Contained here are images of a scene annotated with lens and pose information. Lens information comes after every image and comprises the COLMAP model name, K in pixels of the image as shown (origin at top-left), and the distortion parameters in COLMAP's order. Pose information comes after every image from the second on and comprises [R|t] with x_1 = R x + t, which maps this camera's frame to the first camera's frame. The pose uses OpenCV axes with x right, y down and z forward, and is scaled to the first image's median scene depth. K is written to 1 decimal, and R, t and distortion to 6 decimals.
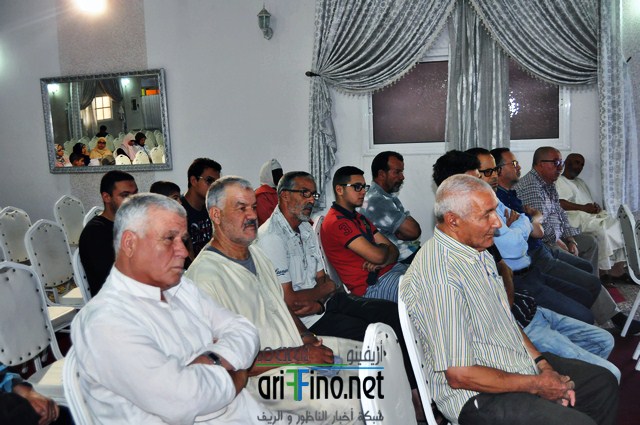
lens RADIAL K [[643.6, 0, 318.6], [0, 643.6, 213.4], [0, 0, 1]] dist [-0.162673, 0.000000]
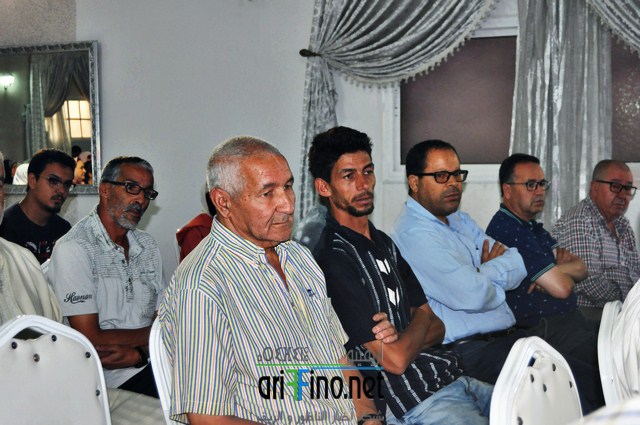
lens RADIAL K [[1040.9, 0, 320.5], [0, 1040.9, 213.8], [0, 0, 1]] dist [-0.218944, 0.000000]
pose [[0.989679, 0.045146, -0.136002, 0.156549], [-0.057762, 0.994239, -0.090294, 0.040134], [0.131142, 0.097217, 0.986585, -0.022568]]
